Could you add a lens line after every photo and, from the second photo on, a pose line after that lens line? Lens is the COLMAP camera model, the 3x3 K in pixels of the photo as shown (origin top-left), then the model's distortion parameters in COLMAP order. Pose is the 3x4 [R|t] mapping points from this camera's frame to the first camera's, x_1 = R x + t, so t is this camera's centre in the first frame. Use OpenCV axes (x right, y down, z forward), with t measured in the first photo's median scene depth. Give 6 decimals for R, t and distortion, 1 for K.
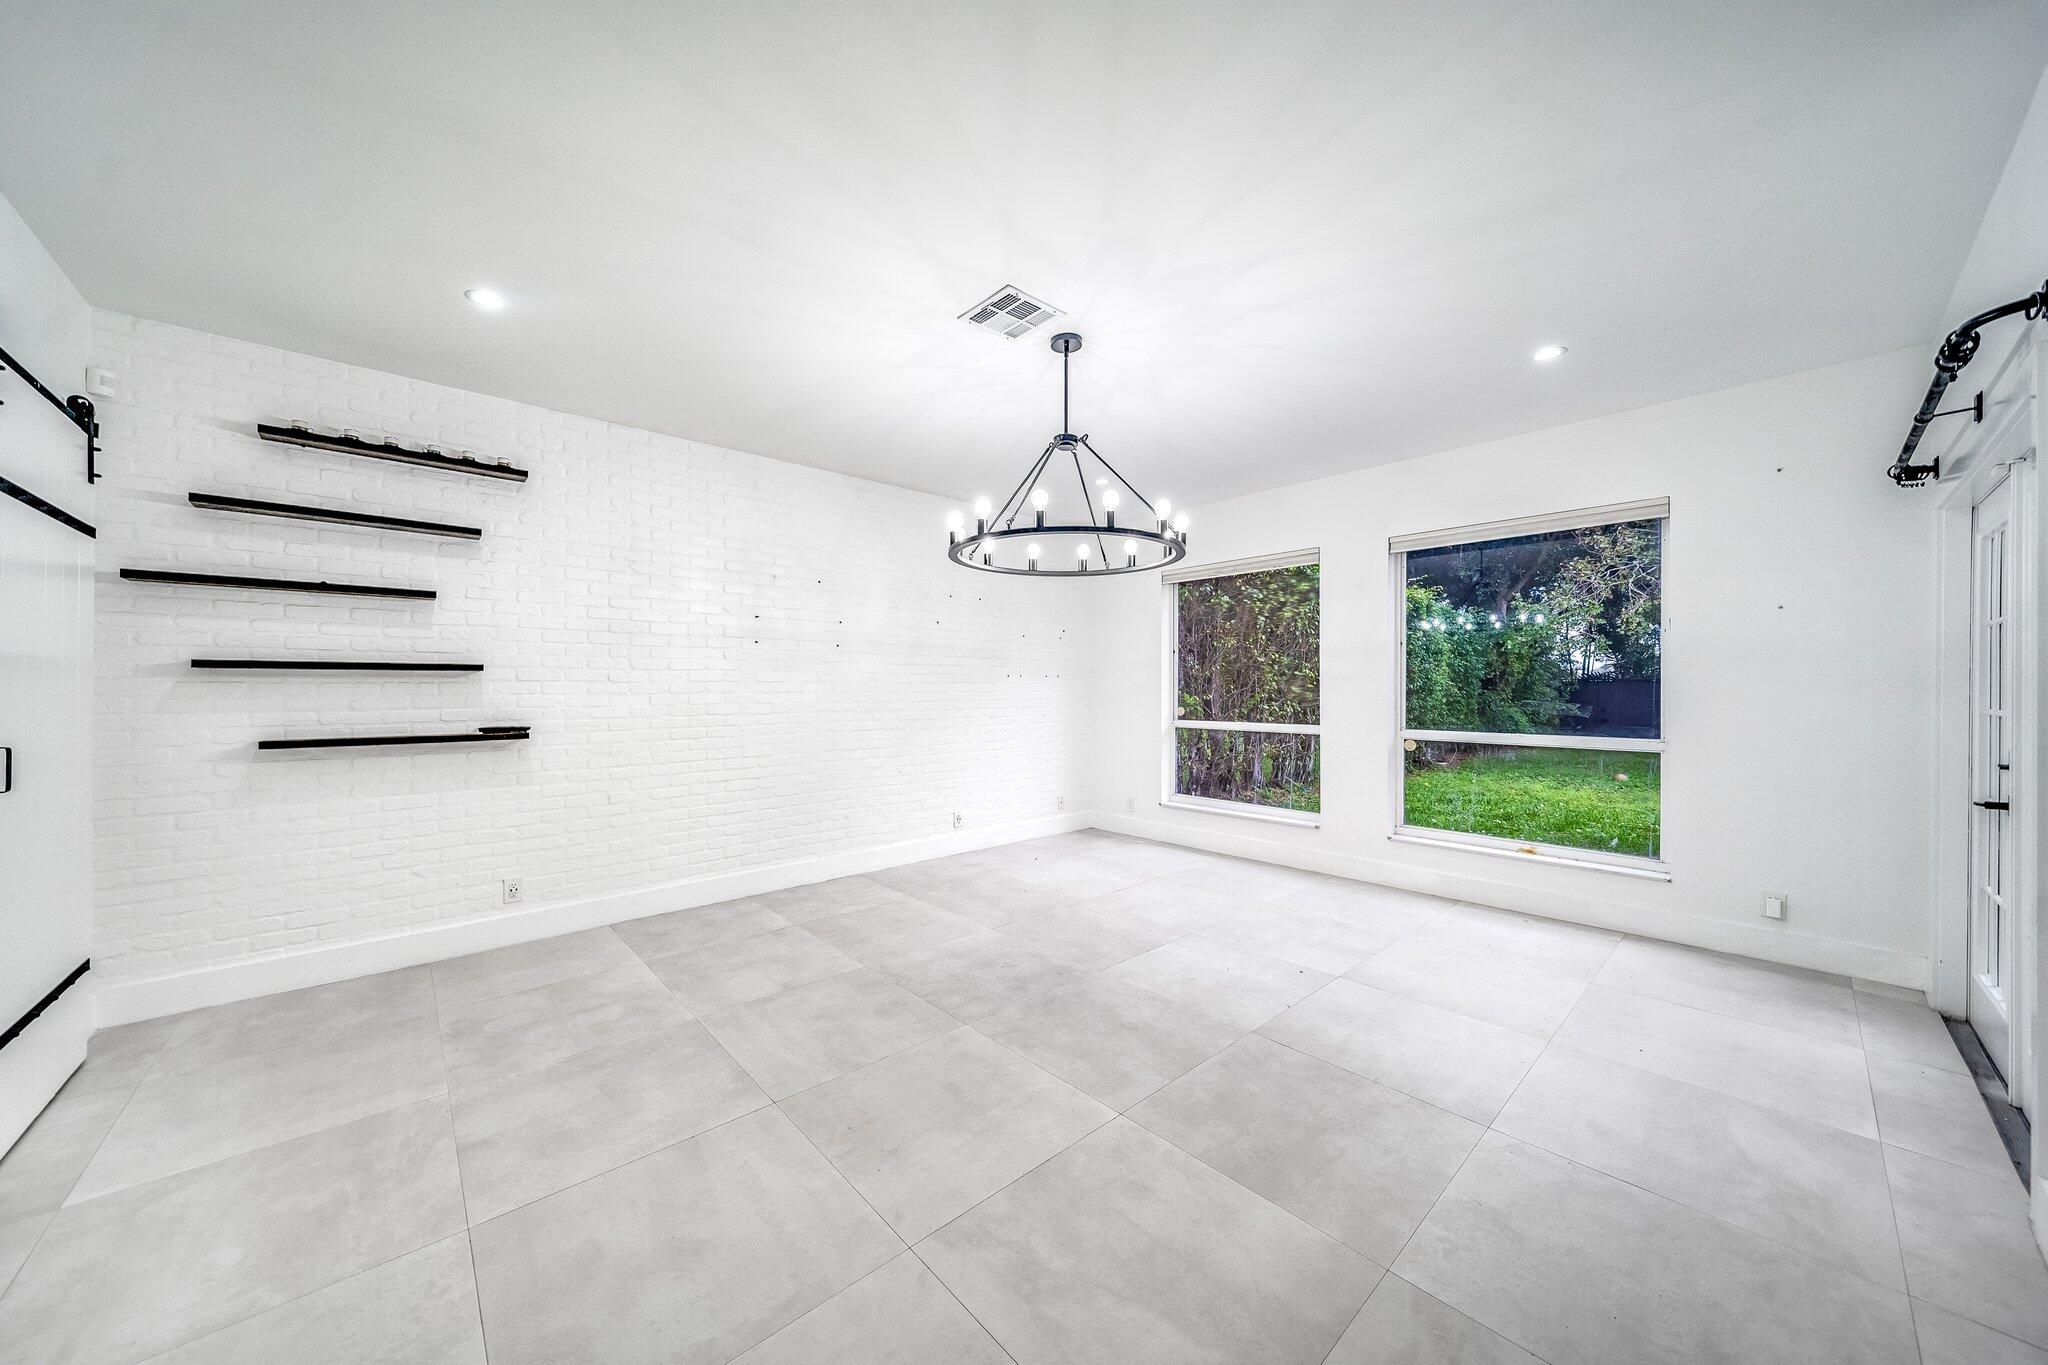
lens RADIAL K [[698.9, 0, 1017.7], [0, 698.9, 690.2], [0, 0, 1]] dist [0.000142, 0.000005]
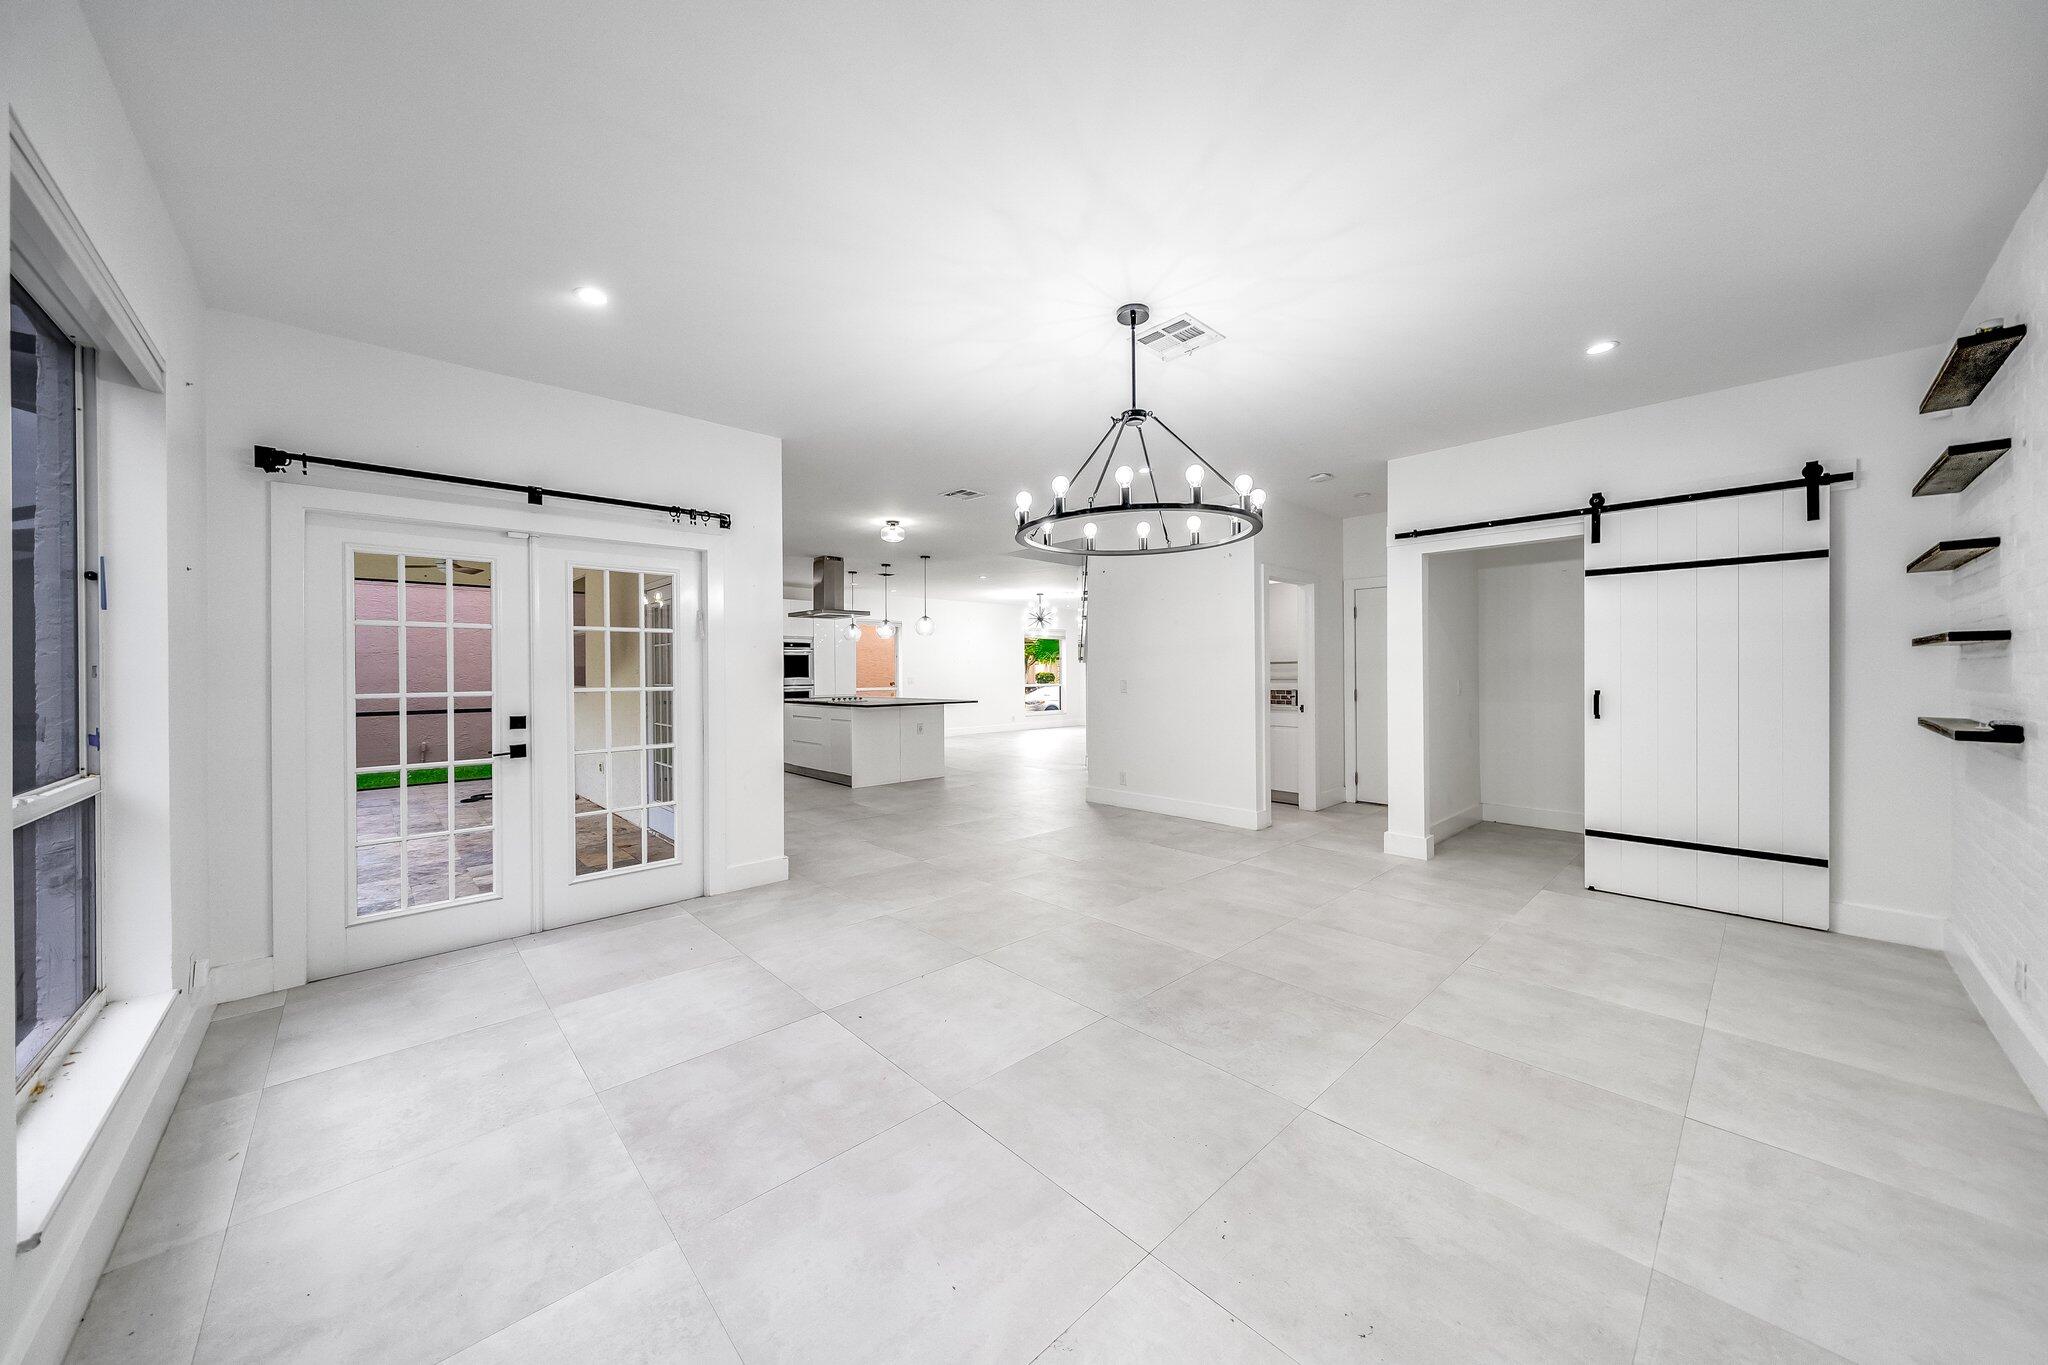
lens RADIAL K [[703.7, 0, 1010.0], [0, 703.7, 676.2], [0, 0, 1]] dist [-0.000153, 0.000033]
pose [[-0.999976, 0.006914, -0.000755, 0.214841], [0.006907, 0.999943, 0.008150, -0.004885], [0.000811, 0.008144, -0.999967, 1.731204]]
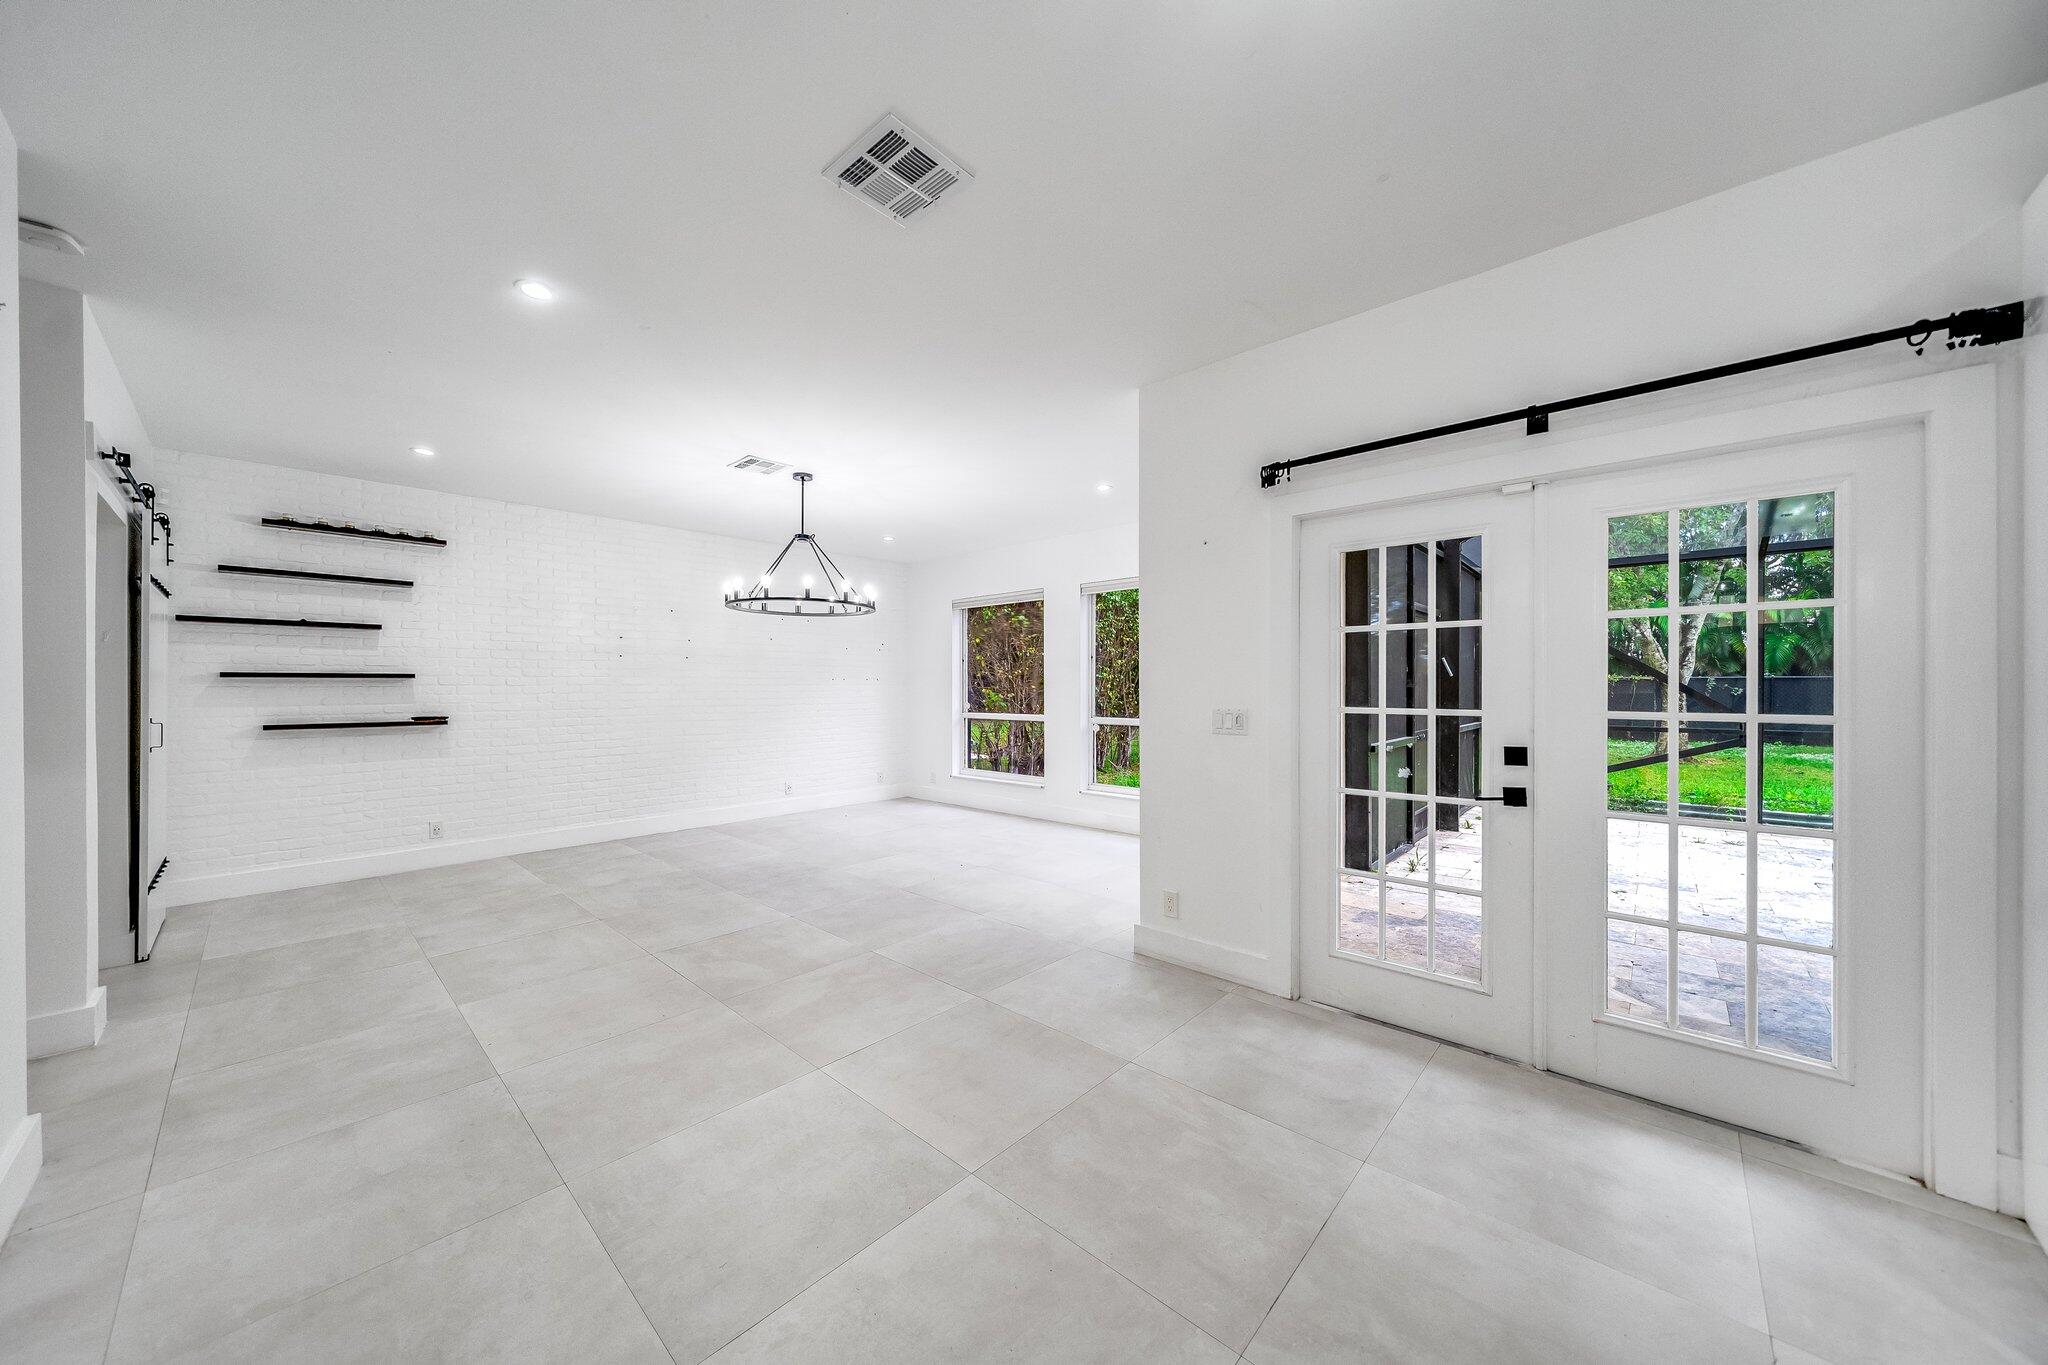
lens RADIAL K [[705.2, 0, 1018.7], [0, 705.2, 689.6], [0, 0, 1]] dist [-0.000784, -0.000072]
pose [[0.996036, -0.002167, 0.088922, 0.370191], [0.002057, 0.999997, 0.001328, -0.003252], [-0.088925, -0.001139, 0.996038, -0.592881]]
